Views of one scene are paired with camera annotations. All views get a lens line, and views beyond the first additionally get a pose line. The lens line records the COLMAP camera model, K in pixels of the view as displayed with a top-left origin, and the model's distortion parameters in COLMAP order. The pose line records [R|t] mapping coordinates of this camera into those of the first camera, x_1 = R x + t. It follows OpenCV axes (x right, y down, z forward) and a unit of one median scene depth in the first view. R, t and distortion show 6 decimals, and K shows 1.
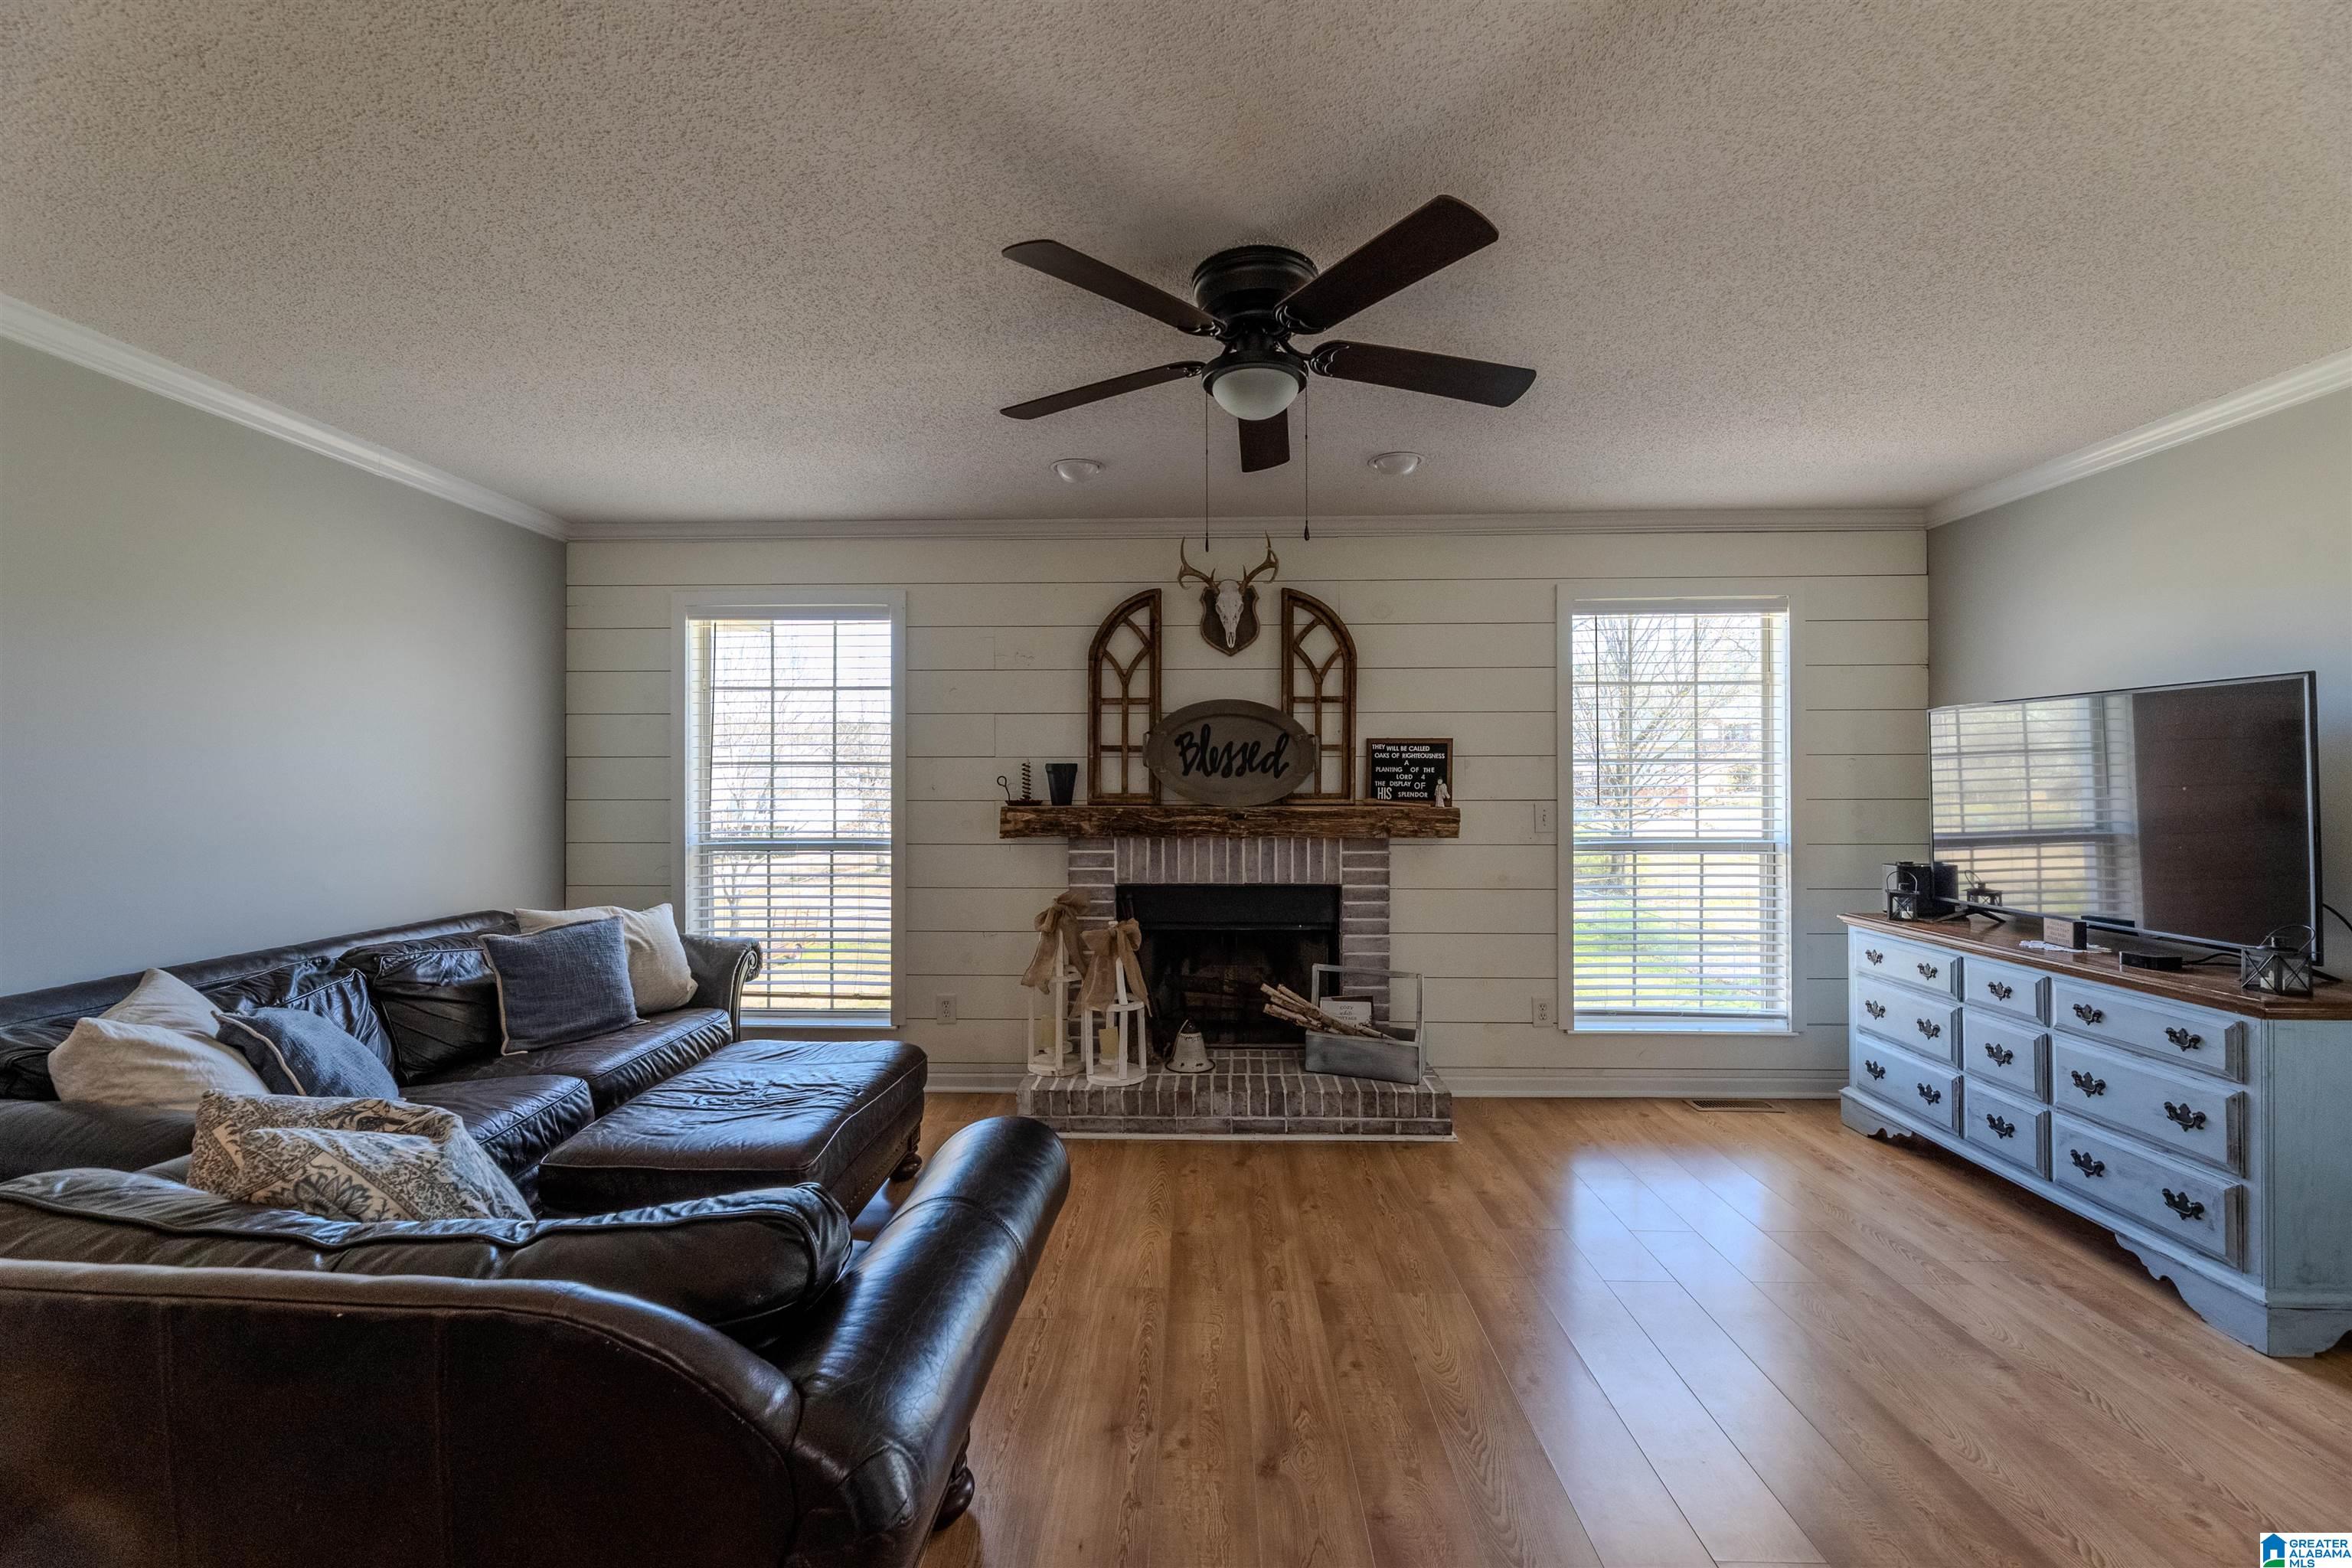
lens RADIAL K [[958.1, 0, 1177.0], [0, 958.1, 778.3], [0, 0, 1]] dist [-0.000031, -0.000022]
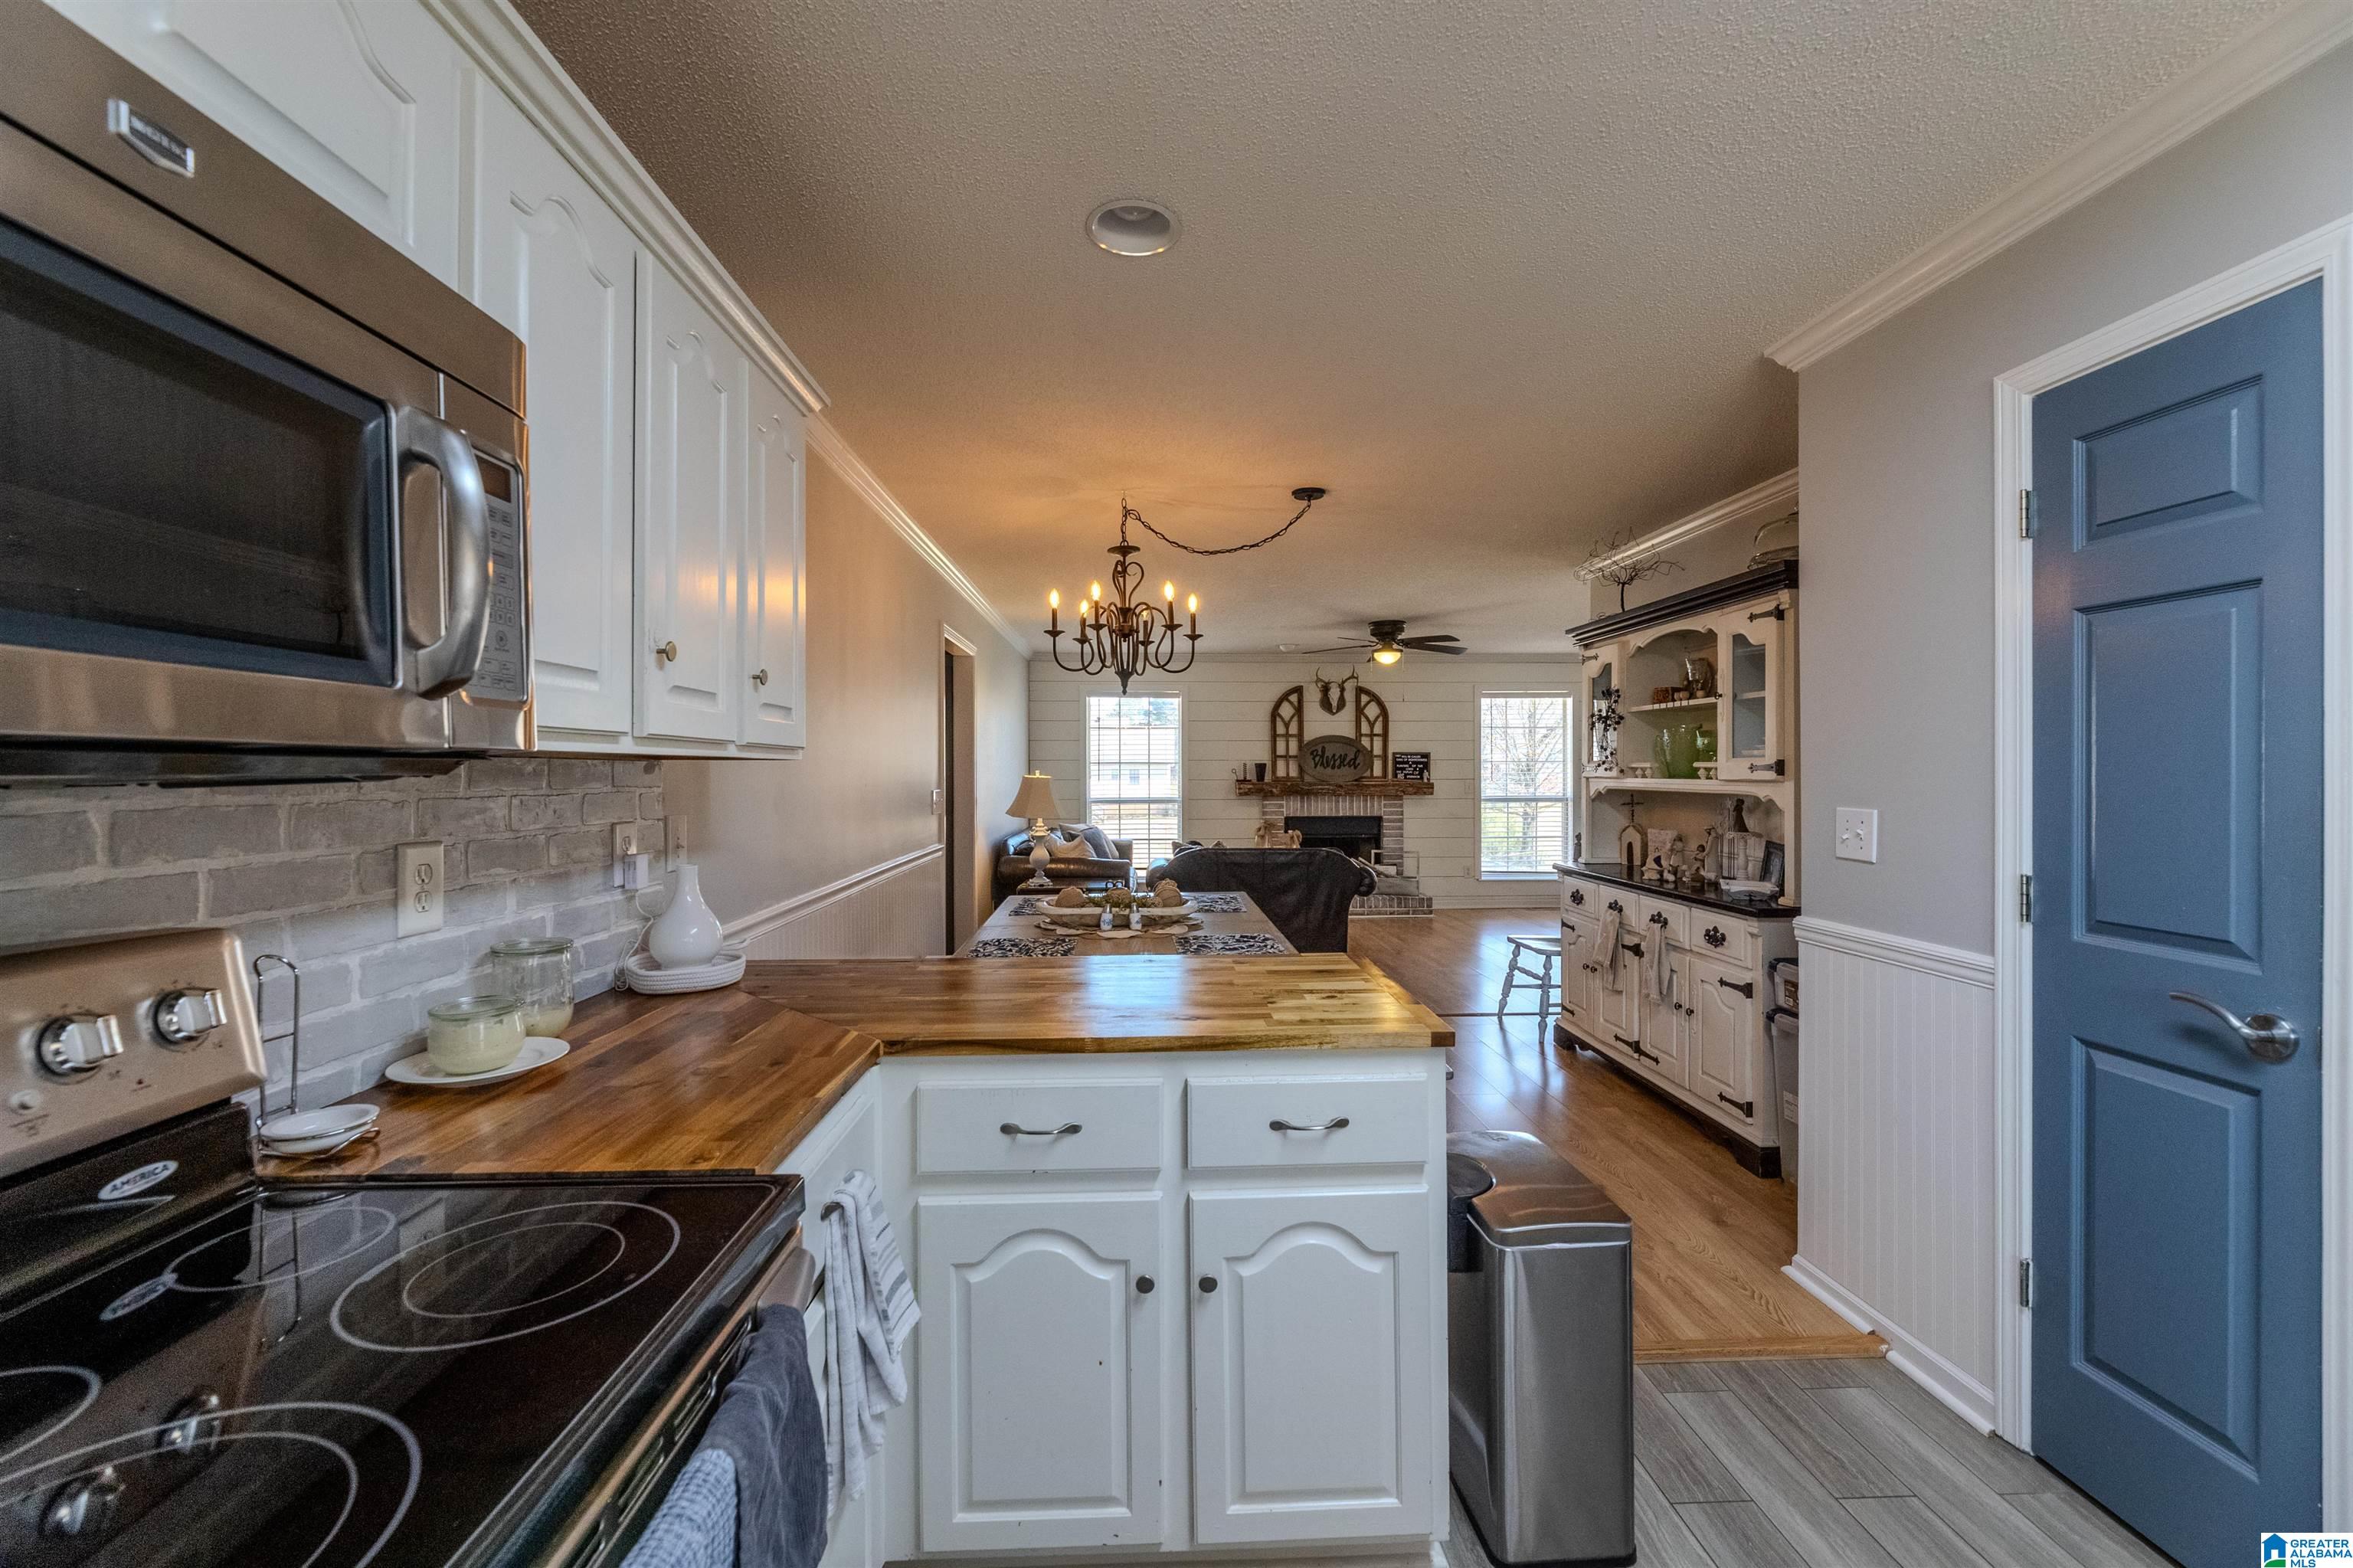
lens RADIAL K [[958.5, 0, 1175.1], [0, 958.5, 778.9], [0, 0, 1]] dist [-0.000031, -0.000022]
pose [[0.996695, -0.004353, 0.081113, -0.502812], [0.002355, 0.999692, 0.024722, -0.035229], [-0.081196, -0.024449, 0.996398, -1.229767]]
